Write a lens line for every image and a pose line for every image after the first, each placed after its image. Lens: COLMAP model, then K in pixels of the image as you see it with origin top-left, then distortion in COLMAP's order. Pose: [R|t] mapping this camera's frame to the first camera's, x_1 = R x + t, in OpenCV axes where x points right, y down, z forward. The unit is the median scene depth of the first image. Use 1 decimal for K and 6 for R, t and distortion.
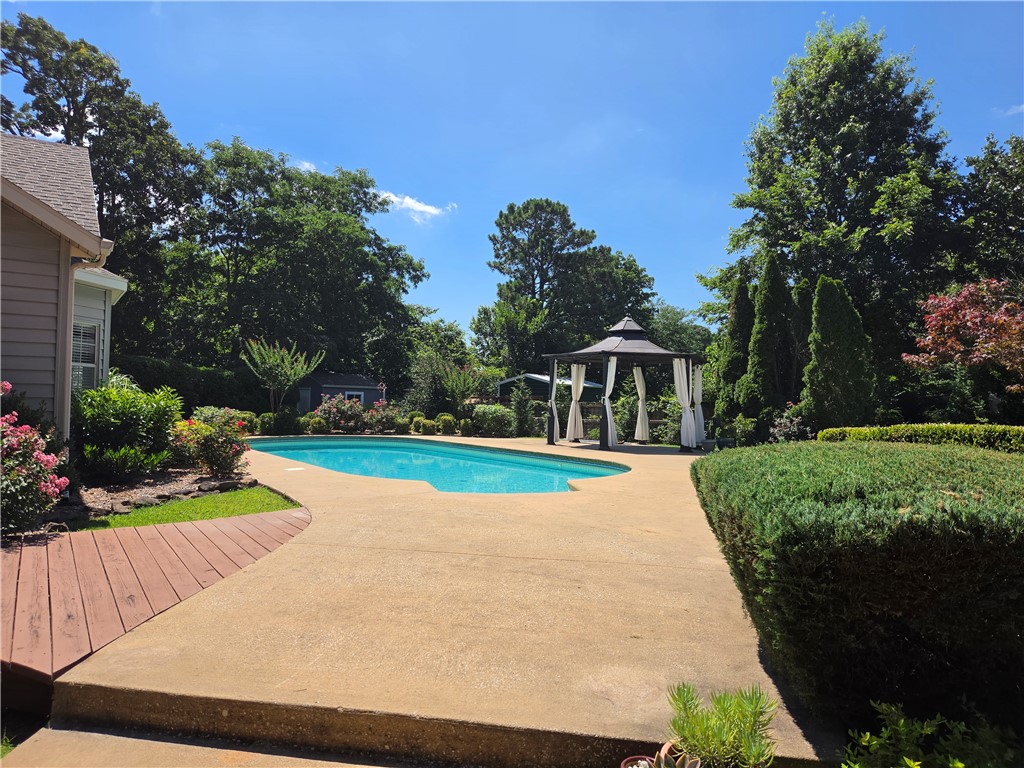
lens RADIAL K [[685.2, 0, 510.5], [0, 685.2, 361.9], [0, 0, 1]] dist [0.065534, -0.056346]
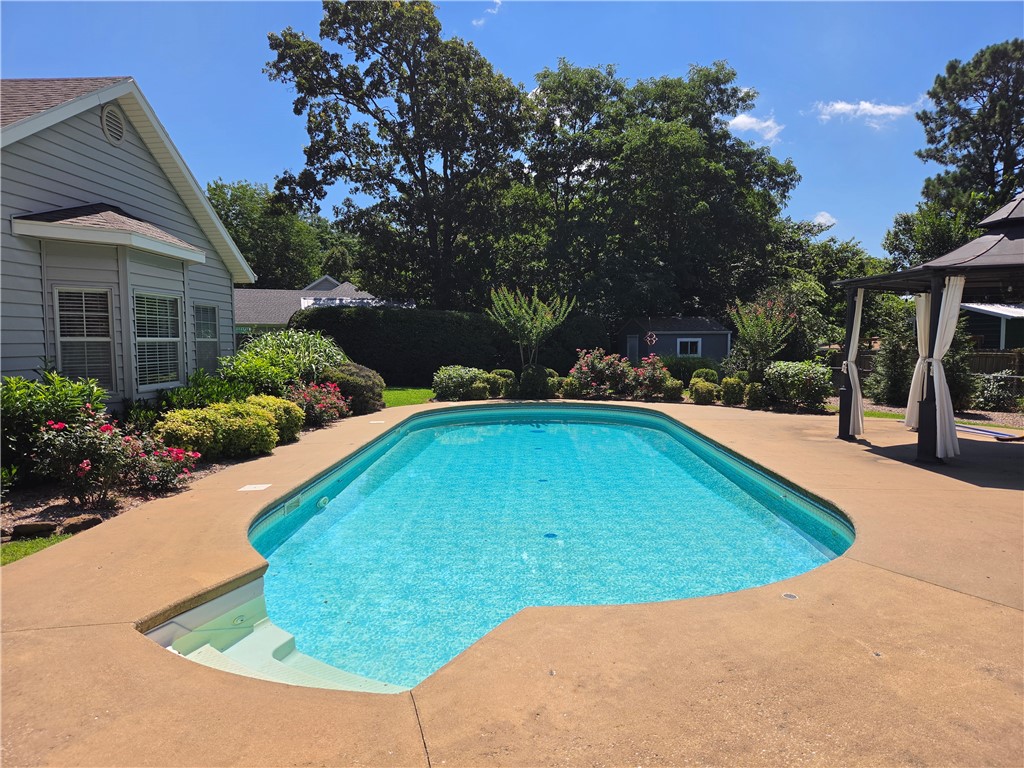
lens RADIAL K [[685.2, 0, 504.5], [0, 685.2, 380.6], [0, 0, 1]] dist [0.065534, -0.056346]
pose [[0.811179, 0.009933, -0.584714, 0.130877], [0.057396, 0.993676, 0.096506, 0.001714], [0.581974, -0.111844, 0.805479, 0.313463]]
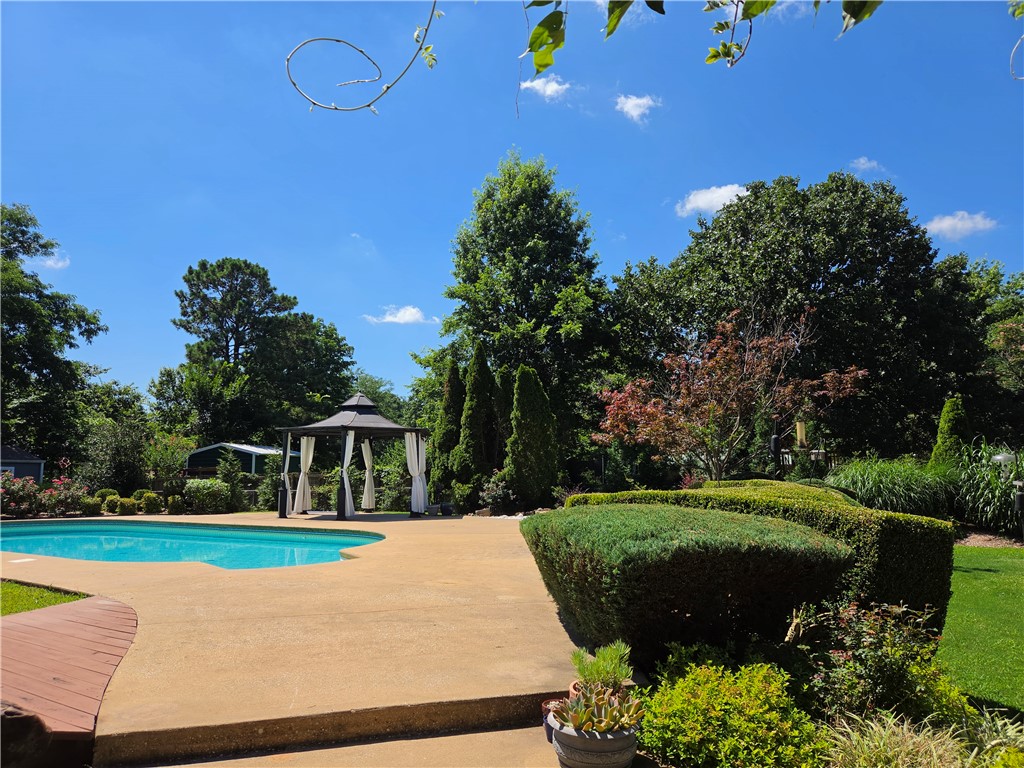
lens RADIAL K [[685.2, 0, 509.5], [0, 685.2, 370.5], [0, 0, 1]] dist [0.065534, -0.056346]
pose [[0.900416, 0.041735, 0.433024, -0.070985], [-0.006195, 0.996517, -0.083162, -0.010208], [-0.434986, 0.072198, 0.897538, -0.057188]]
